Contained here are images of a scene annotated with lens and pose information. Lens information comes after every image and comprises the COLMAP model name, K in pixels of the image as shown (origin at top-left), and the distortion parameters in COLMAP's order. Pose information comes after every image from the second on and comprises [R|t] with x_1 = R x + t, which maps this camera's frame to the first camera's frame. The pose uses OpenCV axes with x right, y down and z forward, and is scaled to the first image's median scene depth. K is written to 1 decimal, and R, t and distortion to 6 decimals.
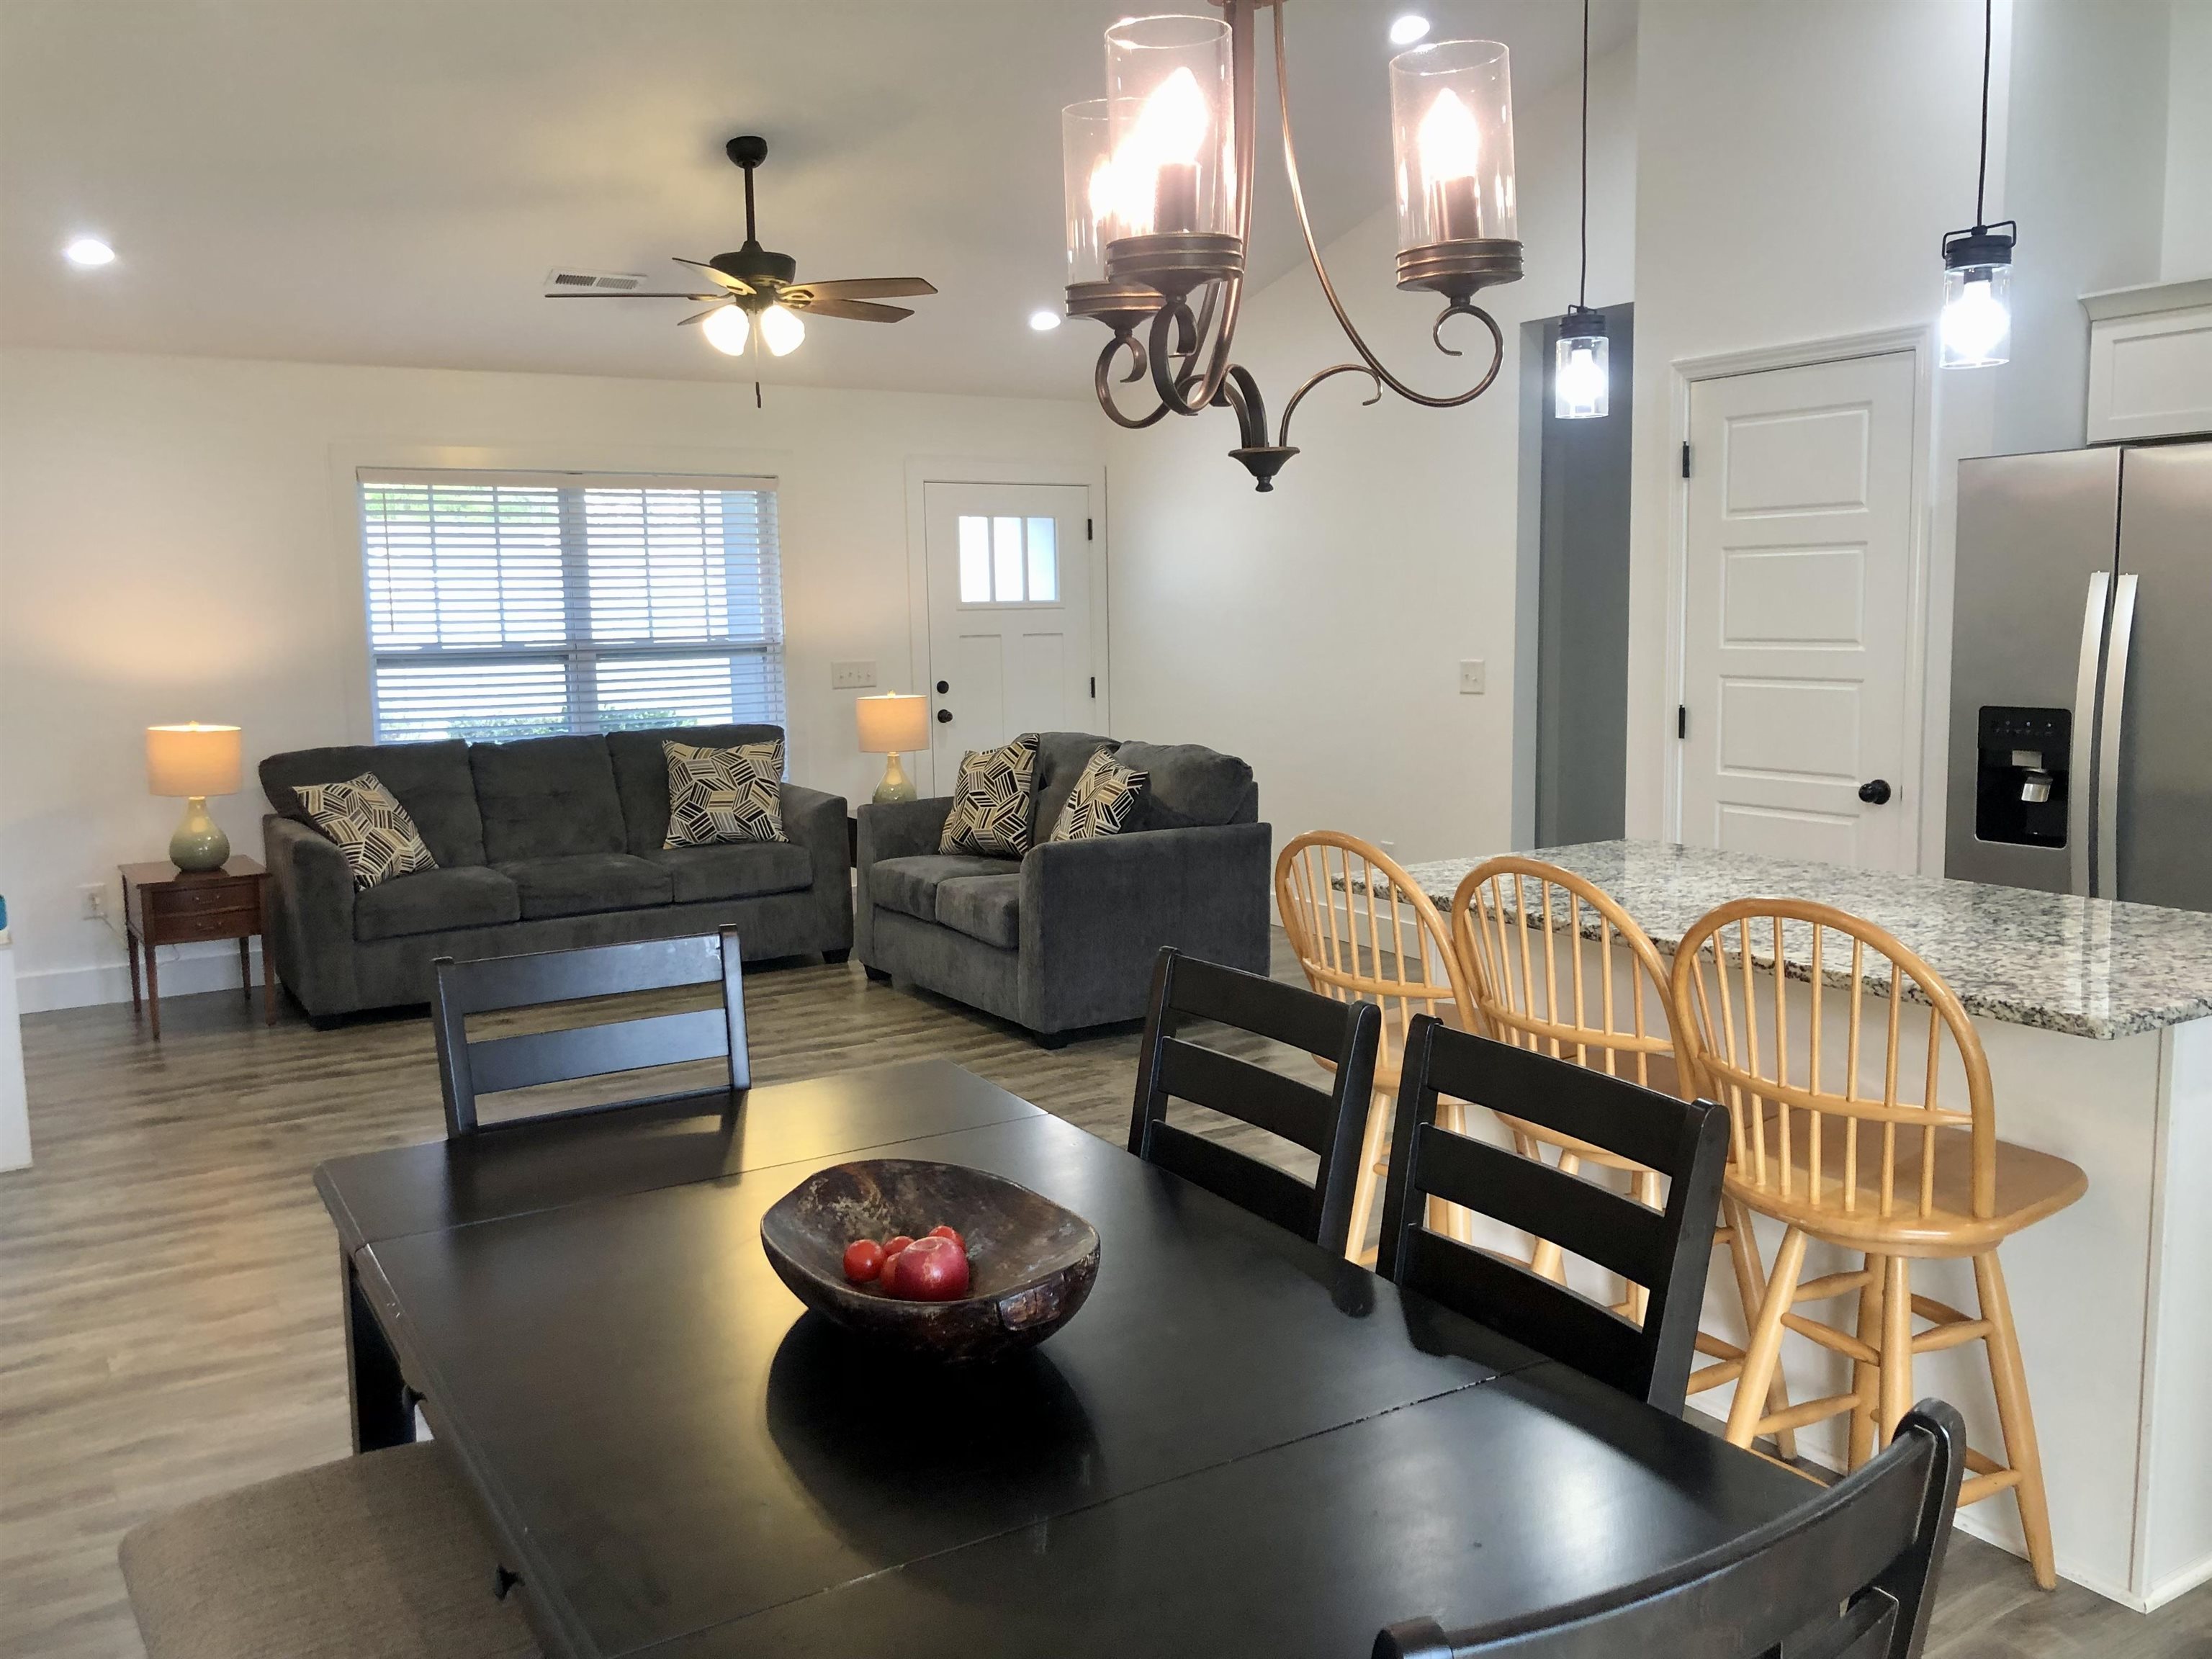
lens RADIAL K [[1827.3, 0, 1106.0], [0, 1827.3, 829.5], [0, 0, 1]] dist [-0.001209, 0.005878]
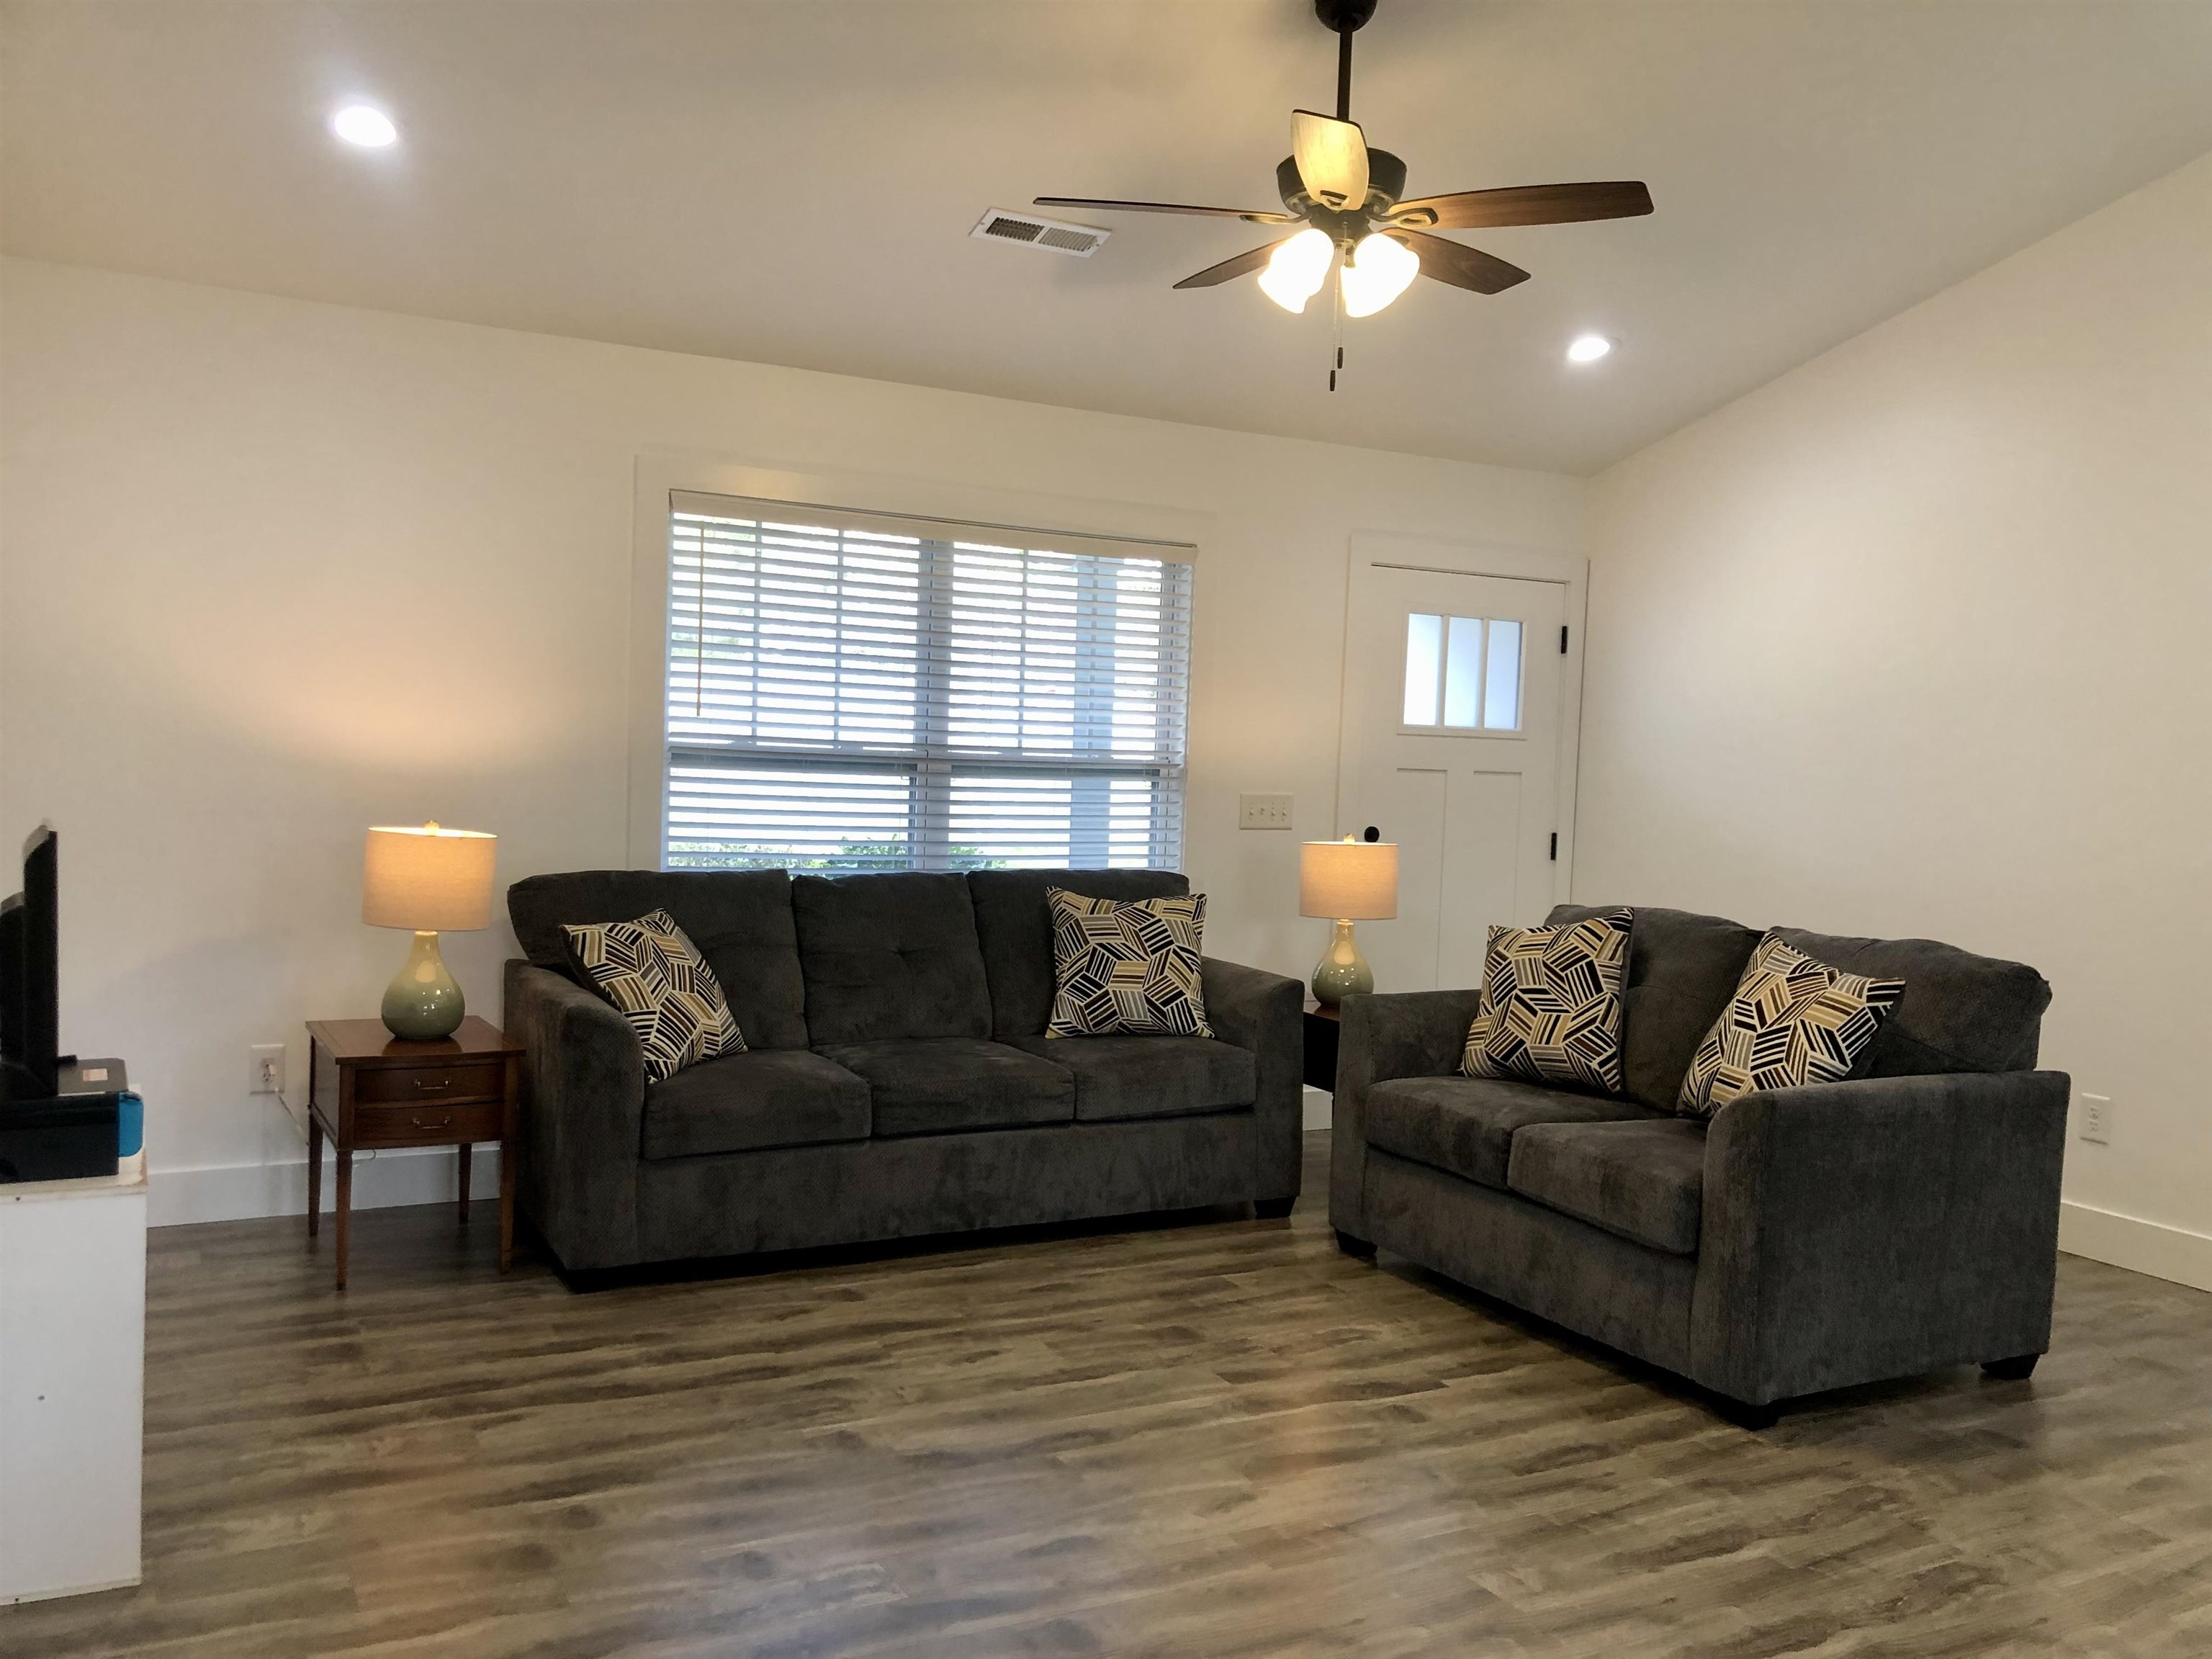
lens RADIAL K [[1817.2, 0, 1106.0], [0, 1817.2, 829.5], [0, 0, 1]] dist [0.047338, -0.081452]
pose [[0.996195, 0.053722, -0.068629, -0.184827], [-0.059455, 0.994655, -0.084420, -0.012597], [0.063726, 0.088179, 0.994064, 0.305618]]
